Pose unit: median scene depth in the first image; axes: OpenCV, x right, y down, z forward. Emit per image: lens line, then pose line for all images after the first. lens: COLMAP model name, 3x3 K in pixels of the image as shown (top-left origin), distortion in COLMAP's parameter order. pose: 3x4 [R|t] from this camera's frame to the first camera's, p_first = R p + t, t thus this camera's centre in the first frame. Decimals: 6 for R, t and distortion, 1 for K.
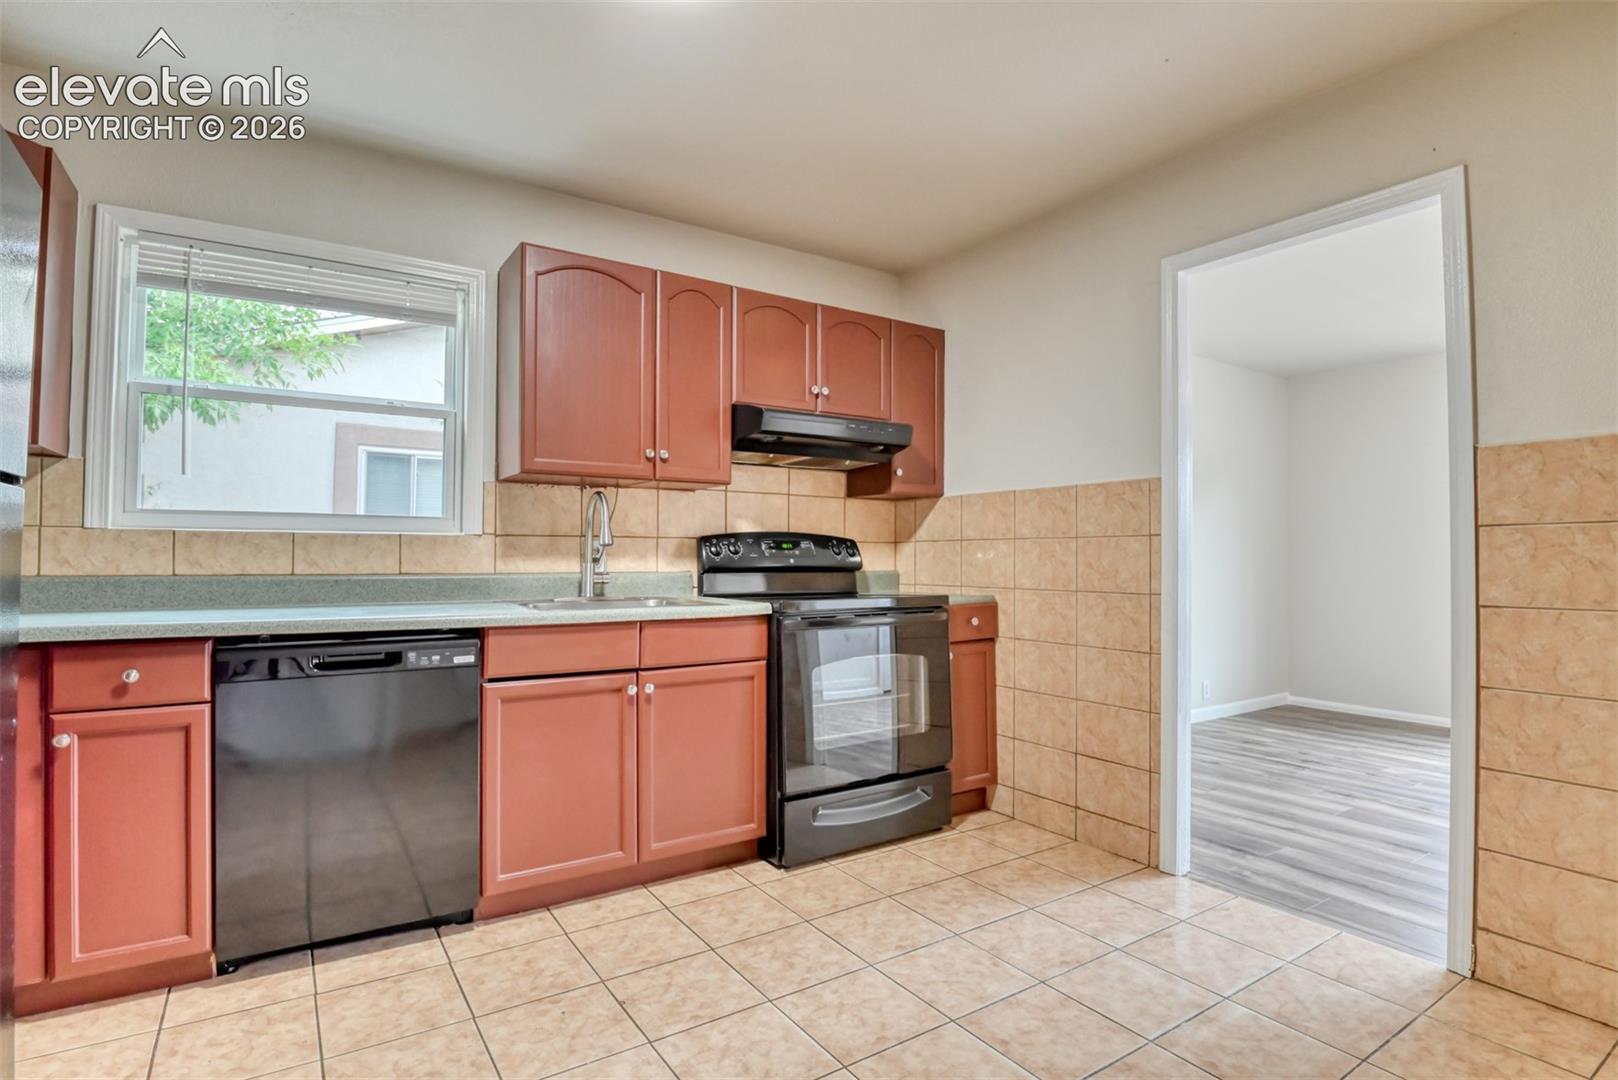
lens RADIAL K [[803.1, 0, 817.3], [0, 803.1, 540.2], [0, 0, 1]] dist [-0.023230, -0.003005]
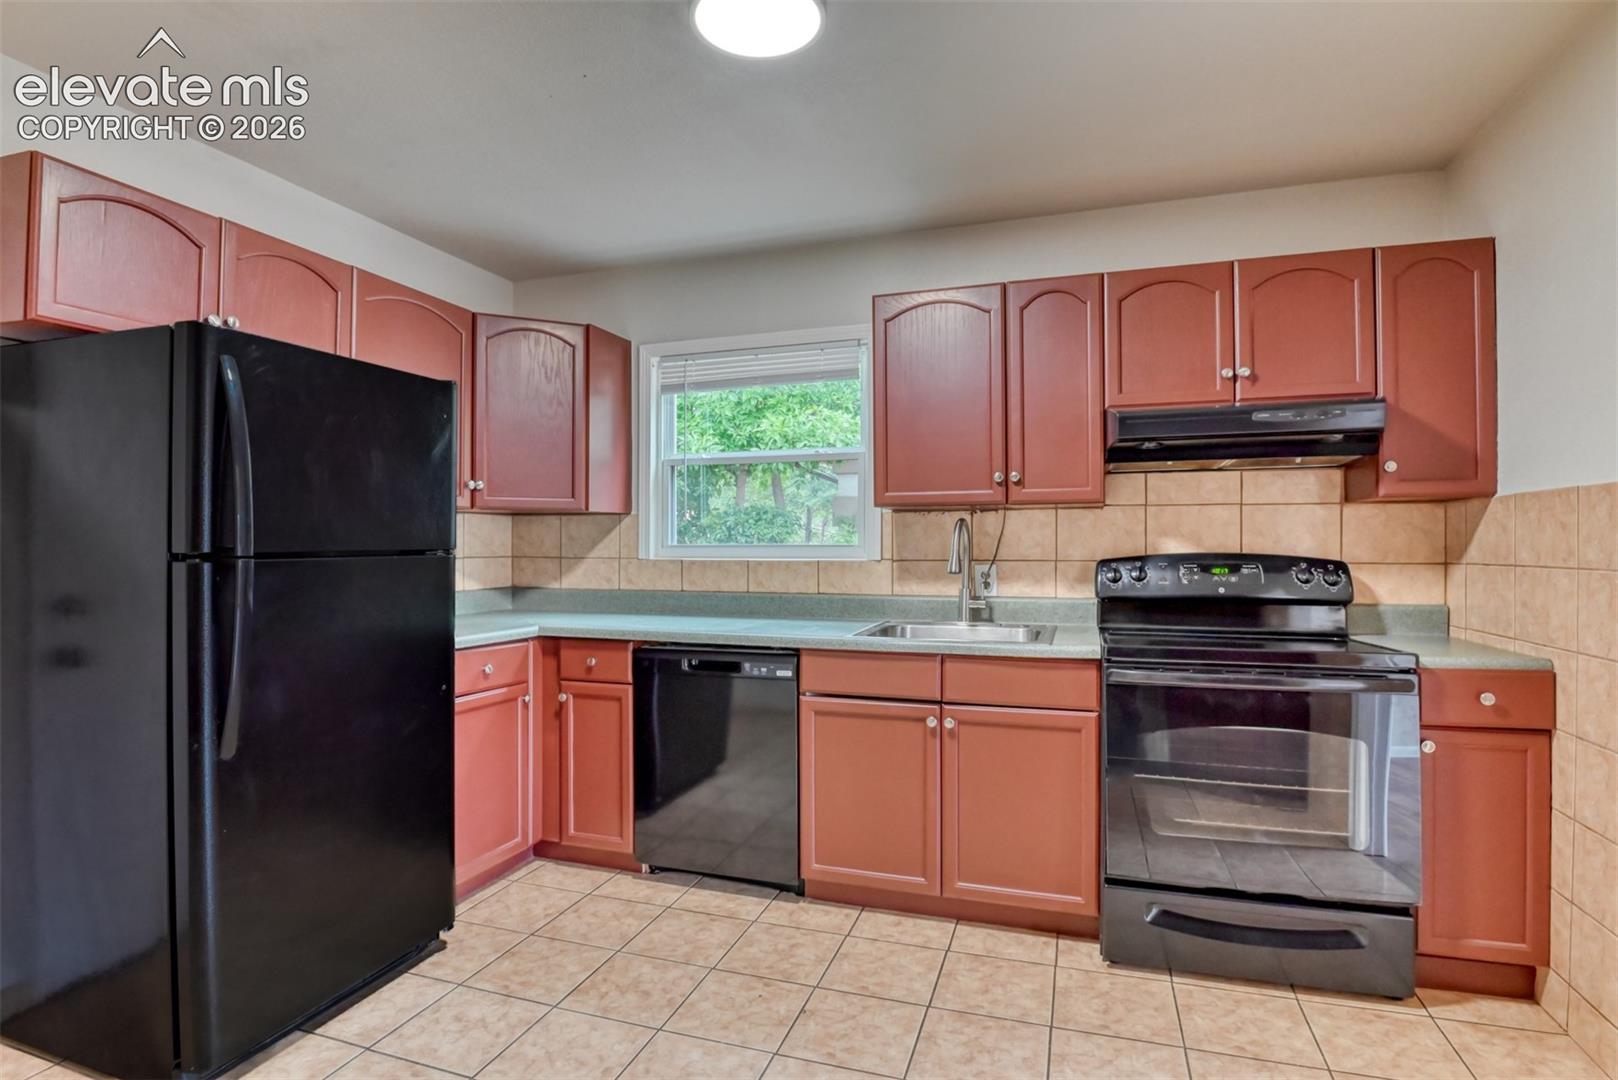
lens RADIAL K [[803.1, 0, 820.2], [0, 803.1, 542.3], [0, 0, 1]] dist [-0.023230, -0.003005]
pose [[0.620044, -0.006238, -0.784542, 0.443637], [0.018630, 0.999804, 0.006774, -0.044488], [0.784346, -0.018816, 0.620038, 0.256965]]
